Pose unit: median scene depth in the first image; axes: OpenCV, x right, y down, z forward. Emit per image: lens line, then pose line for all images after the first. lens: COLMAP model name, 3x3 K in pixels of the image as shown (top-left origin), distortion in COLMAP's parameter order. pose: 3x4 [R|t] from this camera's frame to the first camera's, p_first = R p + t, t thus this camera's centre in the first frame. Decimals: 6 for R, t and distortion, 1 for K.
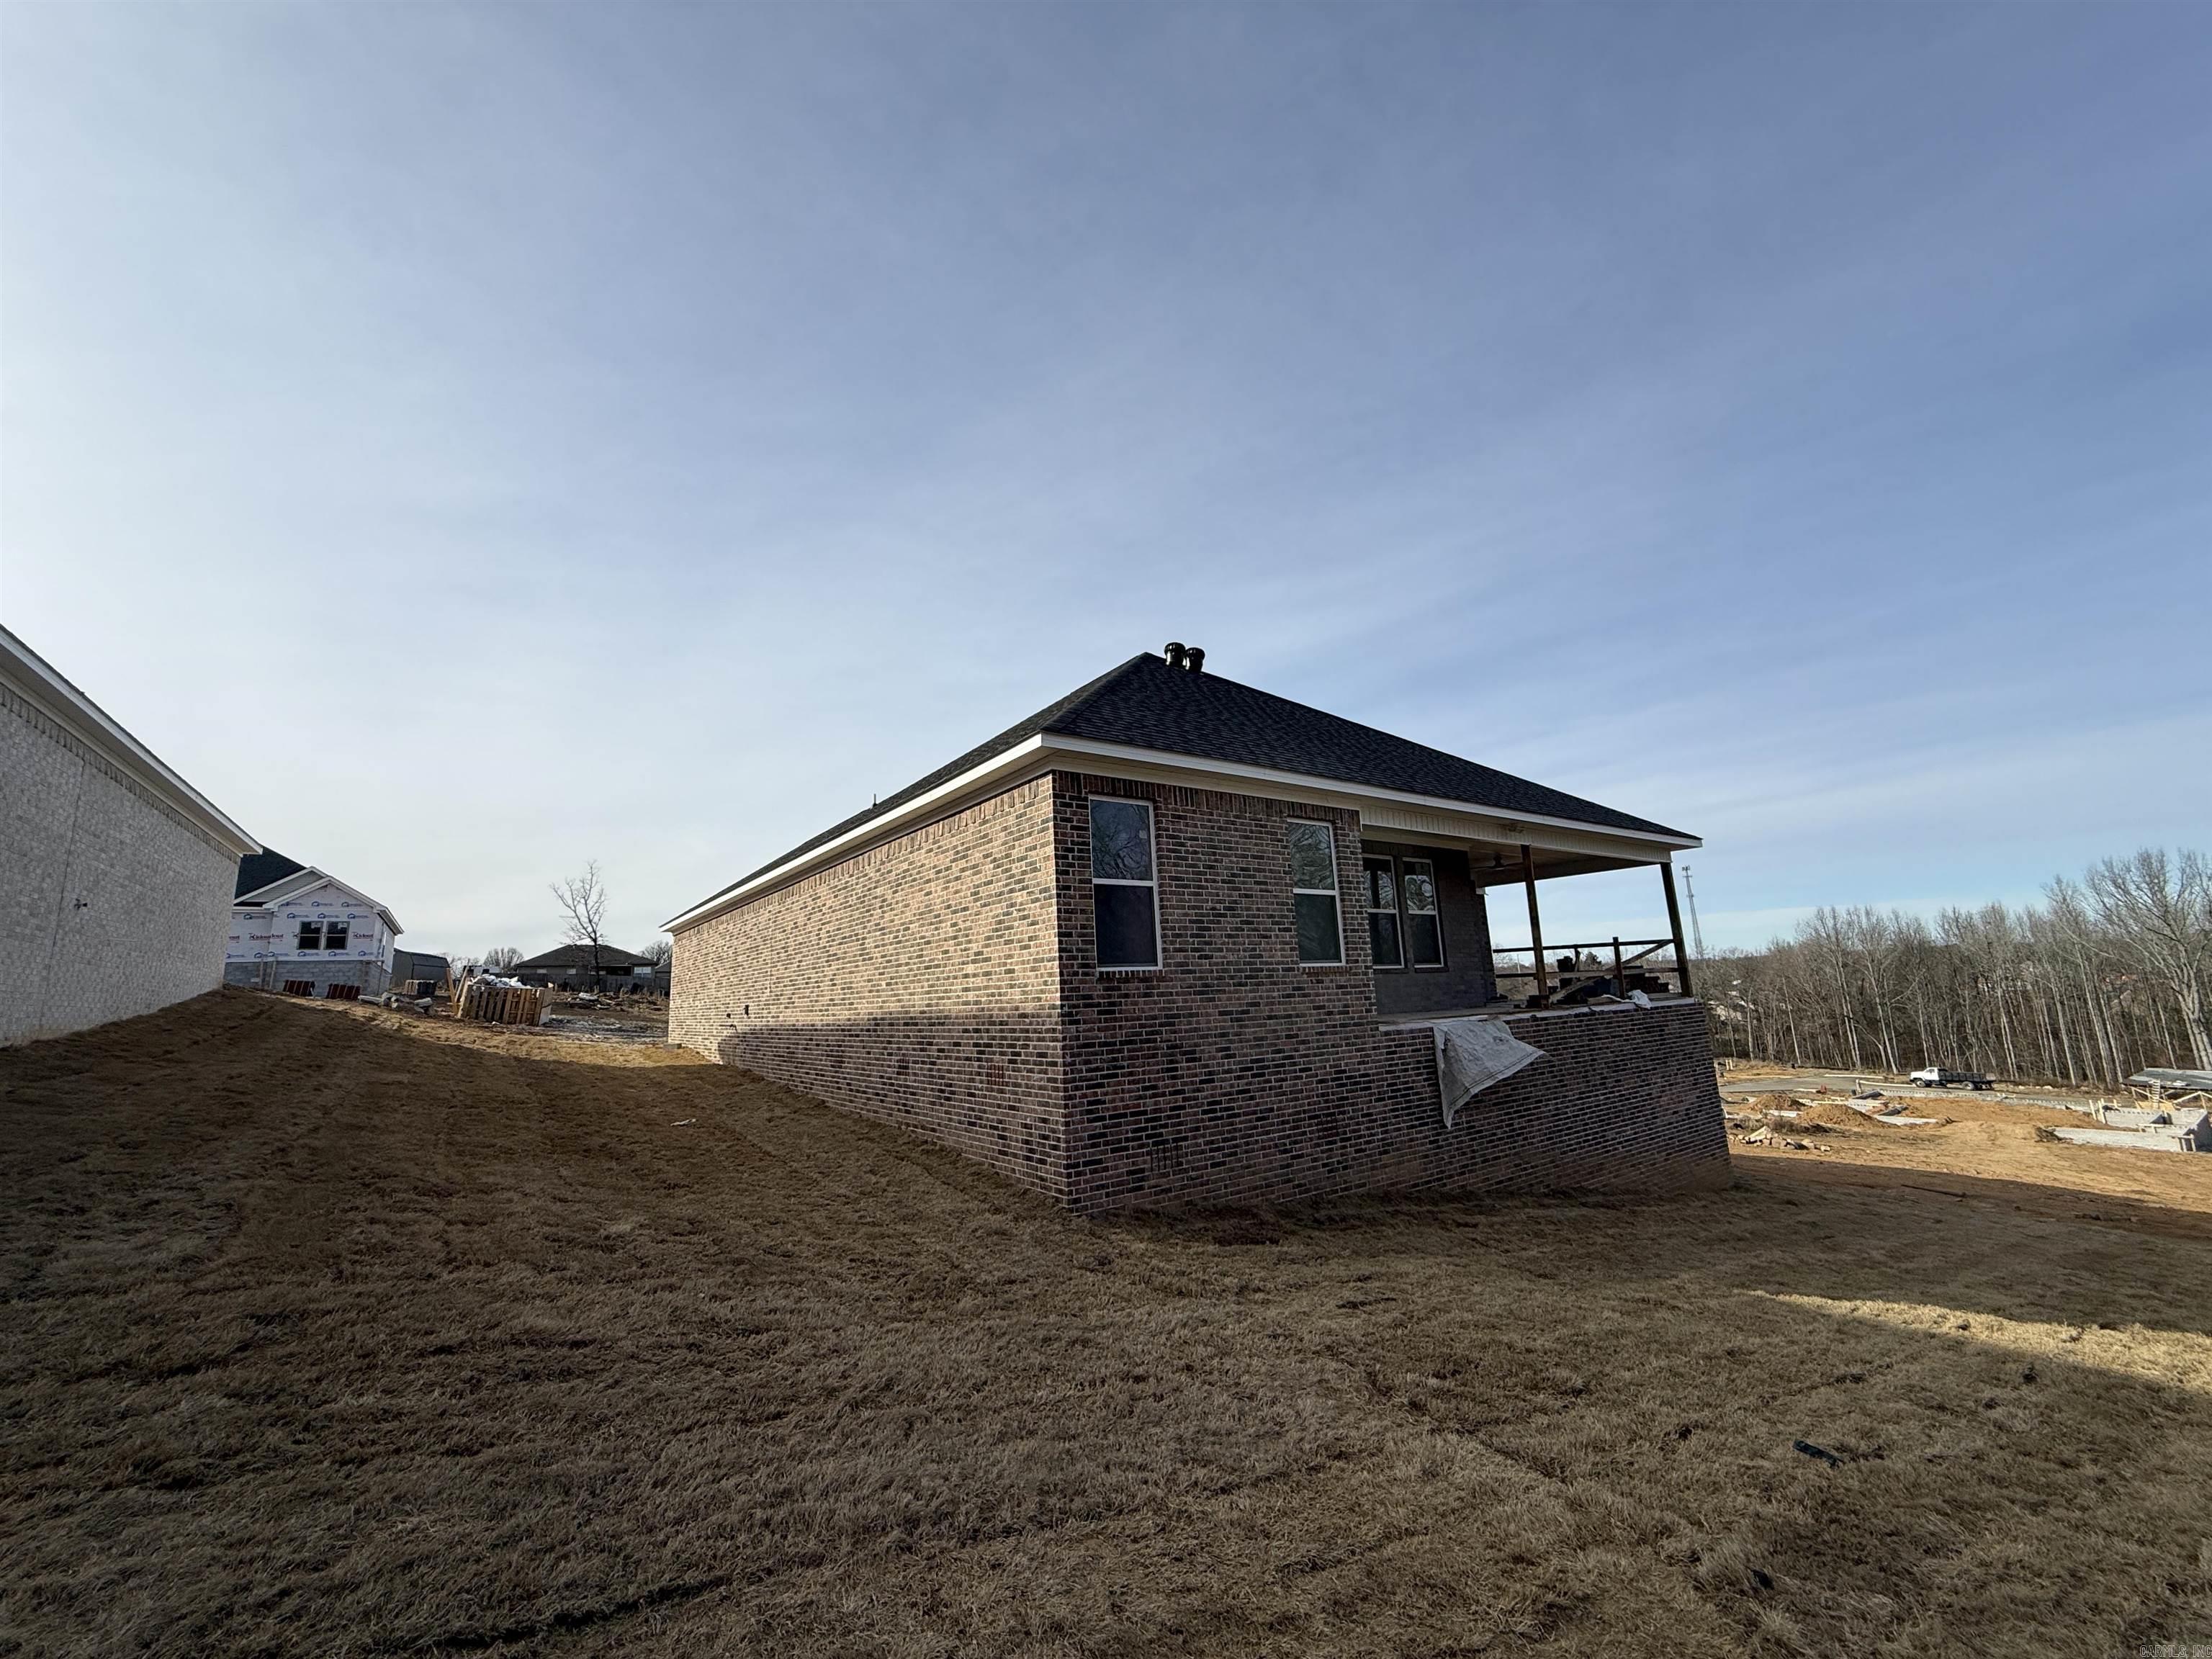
lens RADIAL K [[874.6, 0, 1106.0], [0, 874.6, 829.5], [0, 0, 1]] dist [0.000337, -0.000376]
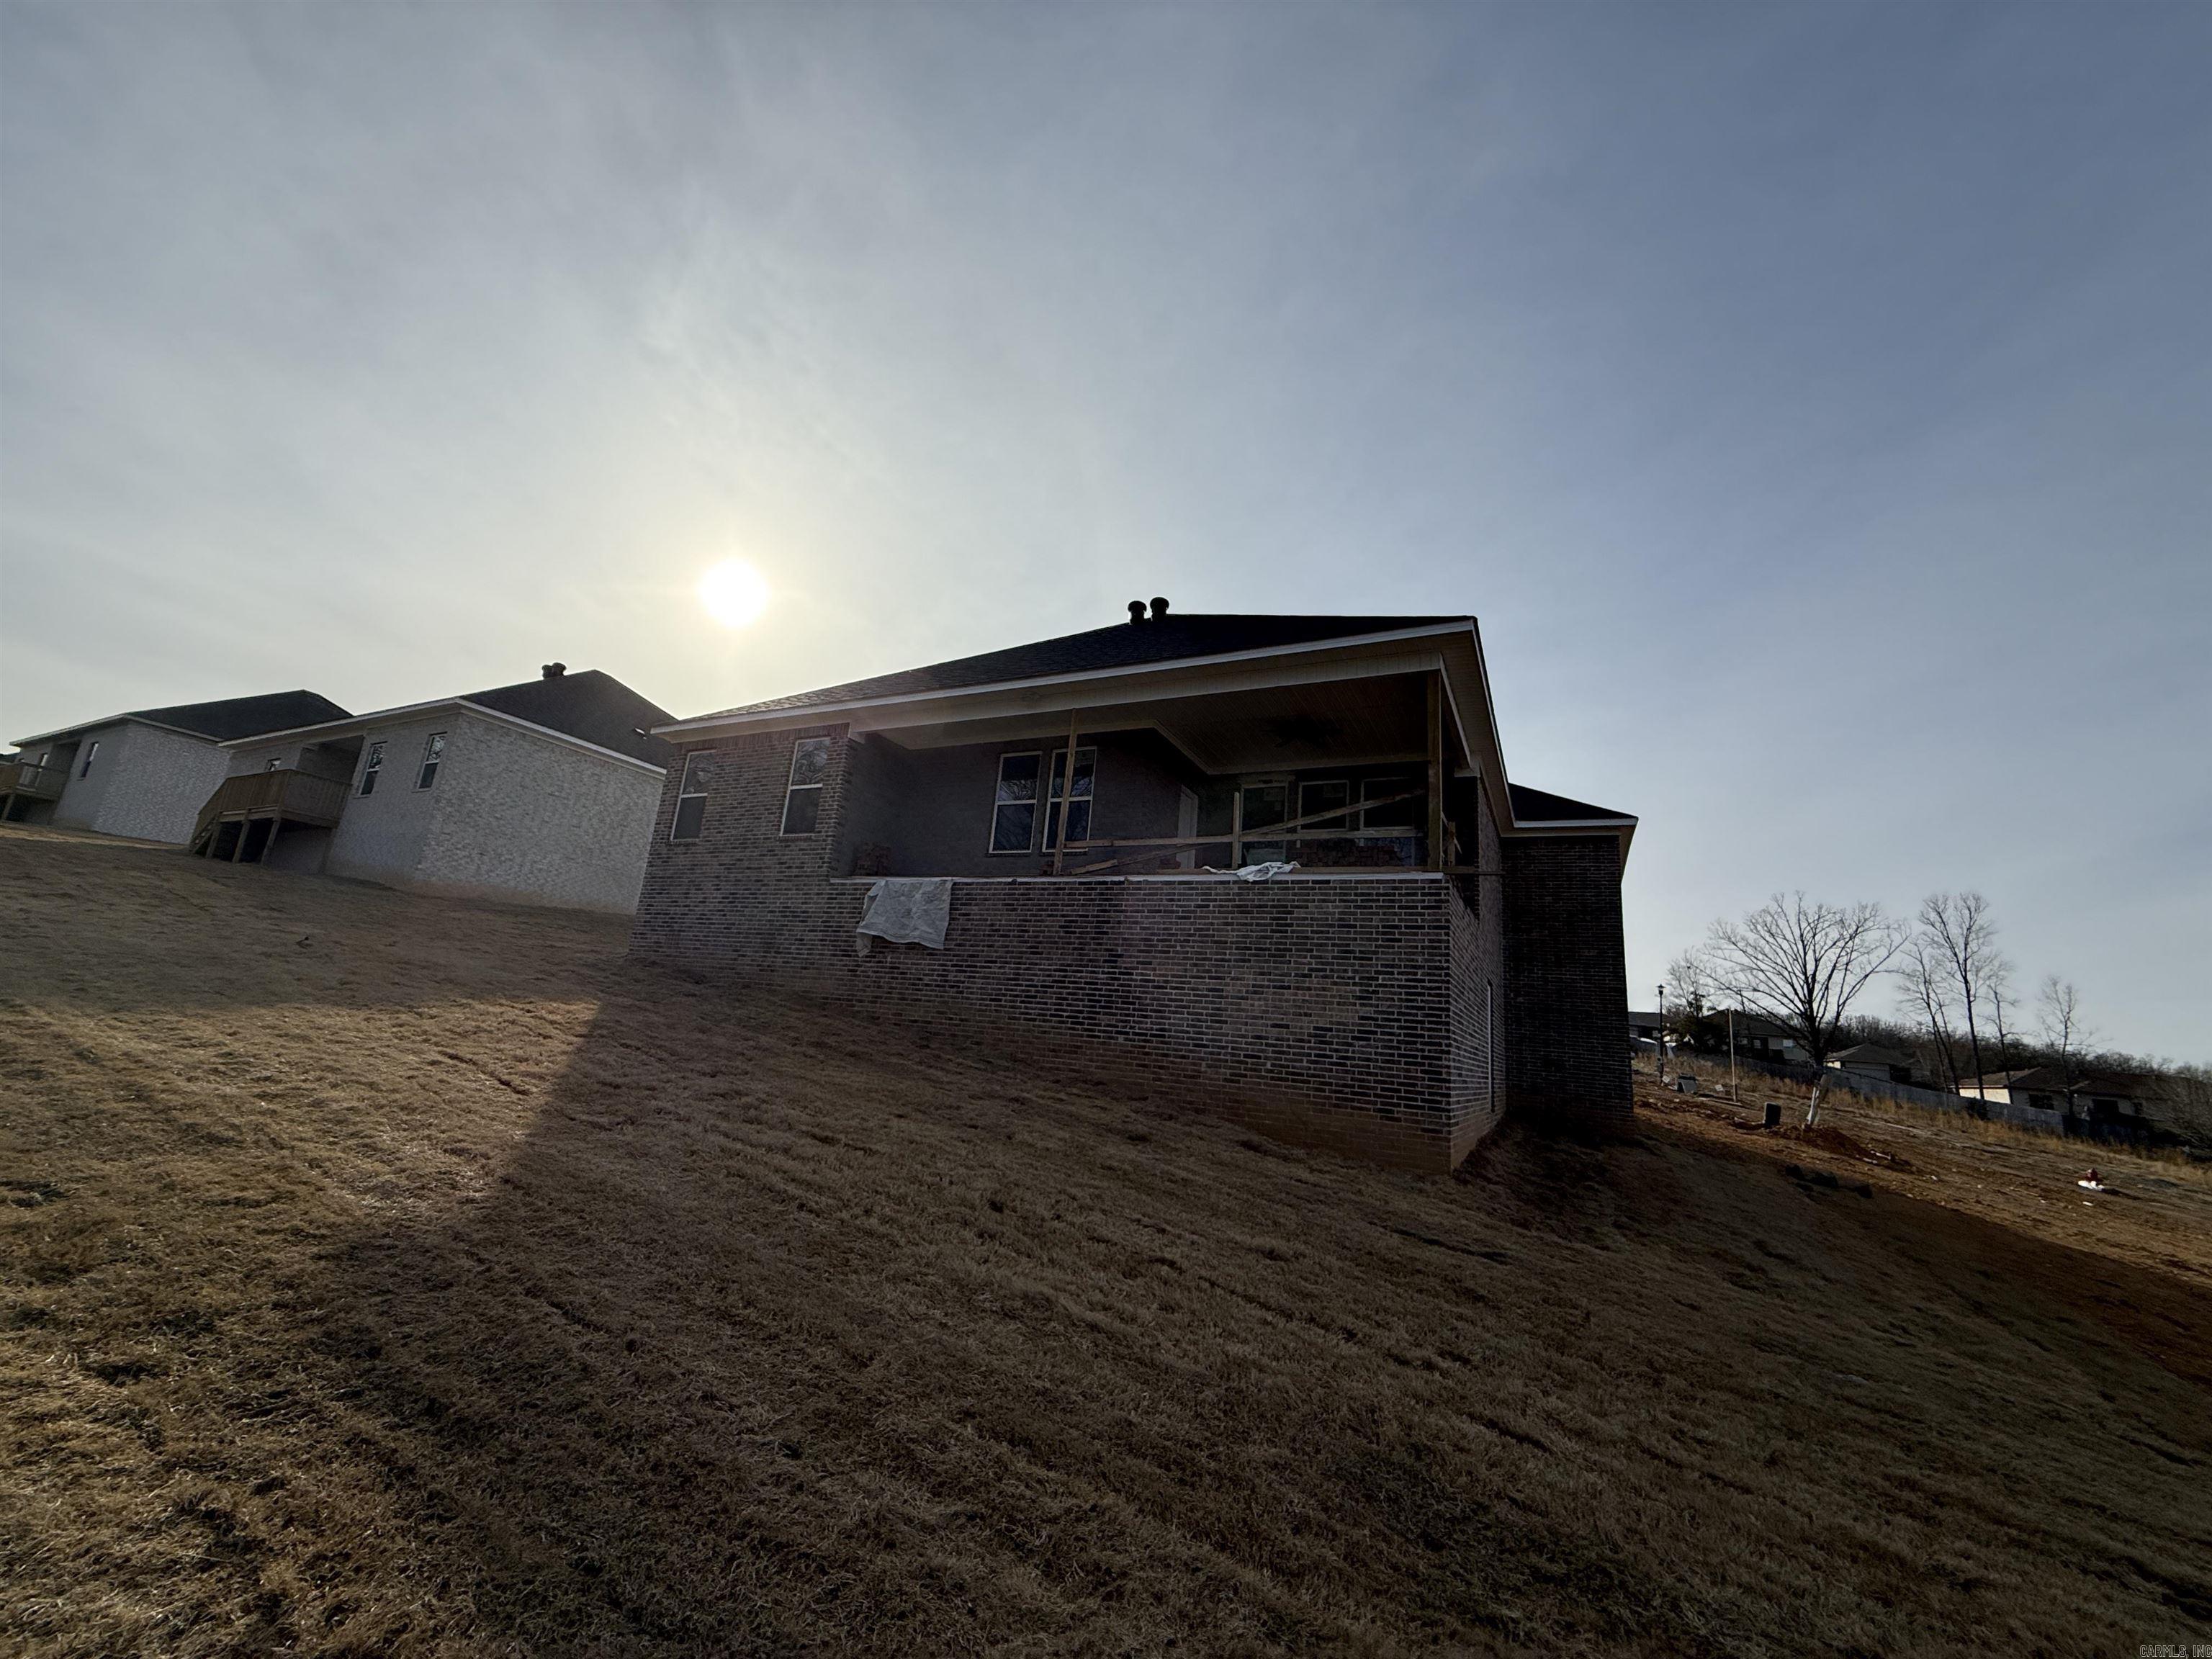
lens RADIAL K [[874.6, 0, 1106.0], [0, 874.6, 829.5], [0, 0, 1]] dist [0.000337, -0.000376]
pose [[0.475701, -0.116501, -0.871858, 1.729501], [0.065756, 0.993127, -0.096827, 0.313757], [0.877146, -0.011269, 0.480092, 0.749182]]
